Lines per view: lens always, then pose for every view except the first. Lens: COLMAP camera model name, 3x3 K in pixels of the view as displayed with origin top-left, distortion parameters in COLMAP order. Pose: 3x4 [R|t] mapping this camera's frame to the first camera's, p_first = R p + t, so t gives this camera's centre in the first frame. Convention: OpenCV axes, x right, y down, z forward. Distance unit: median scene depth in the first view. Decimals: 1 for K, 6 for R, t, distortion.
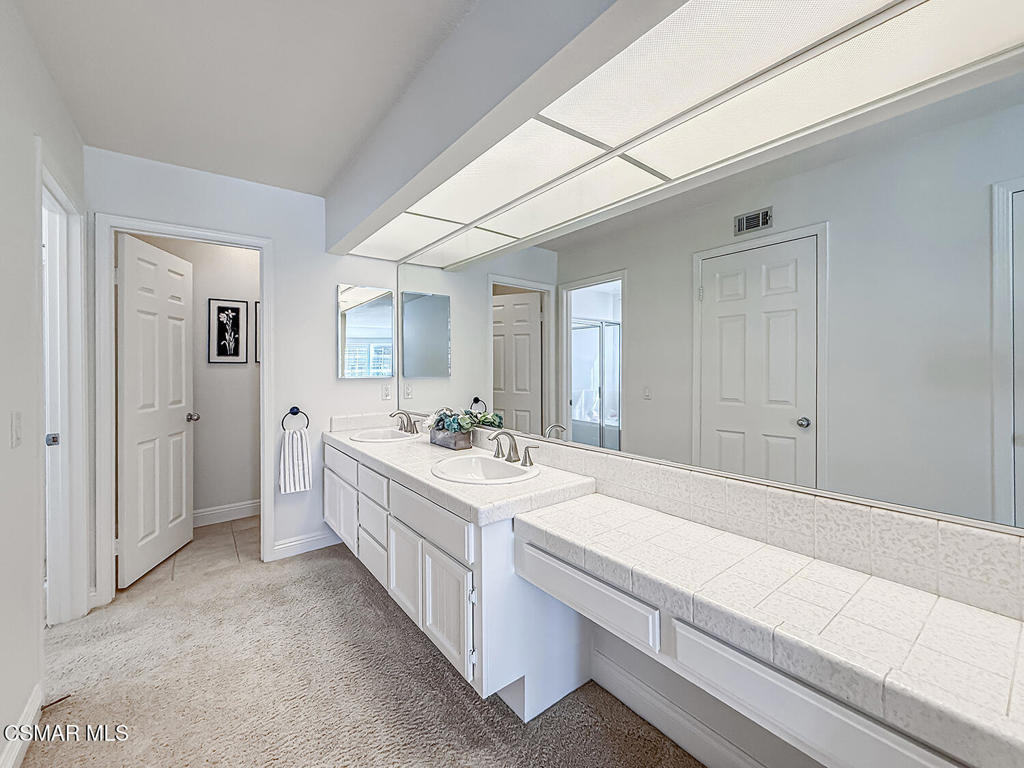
lens RADIAL K [[415.7, 0, 510.2], [0, 415.7, 365.7], [0, 0, 1]] dist [-0.000064, -0.000039]
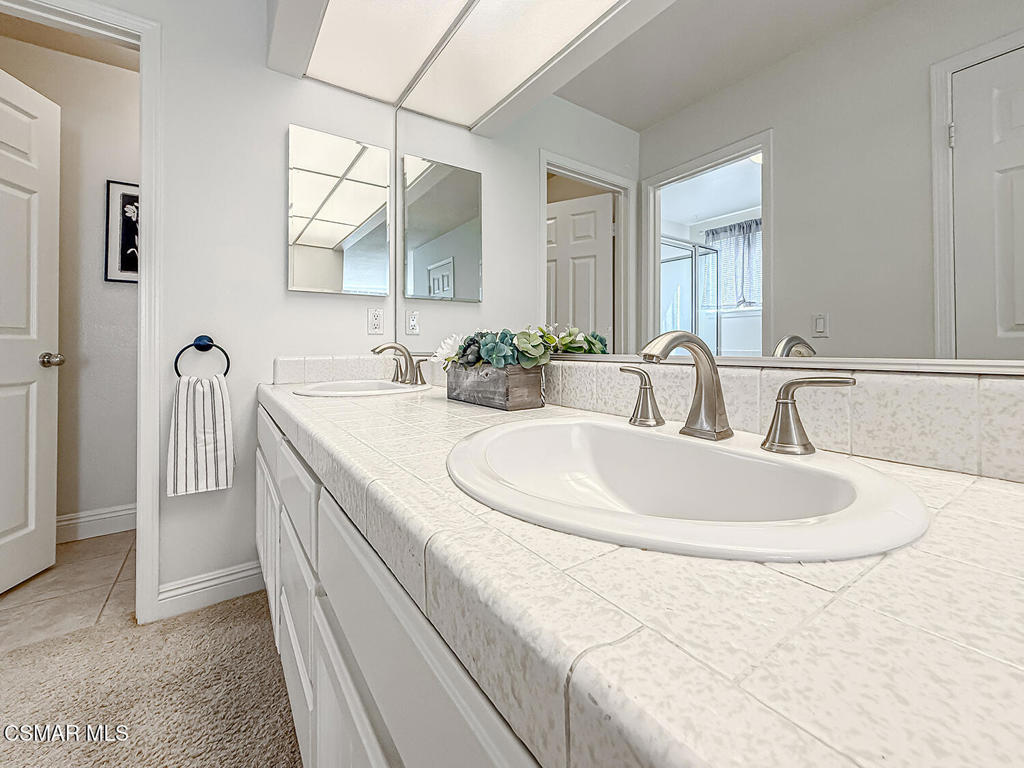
lens RADIAL K [[418.2, 0, 511.7], [0, 418.2, 342.8], [0, 0, 1]] dist [0.009145, -0.000055]
pose [[0.998842, 0.004858, -0.047873, -0.086930], [-0.005439, 0.999913, -0.012024, 0.114450], [0.047810, 0.012270, 0.998781, 0.472650]]
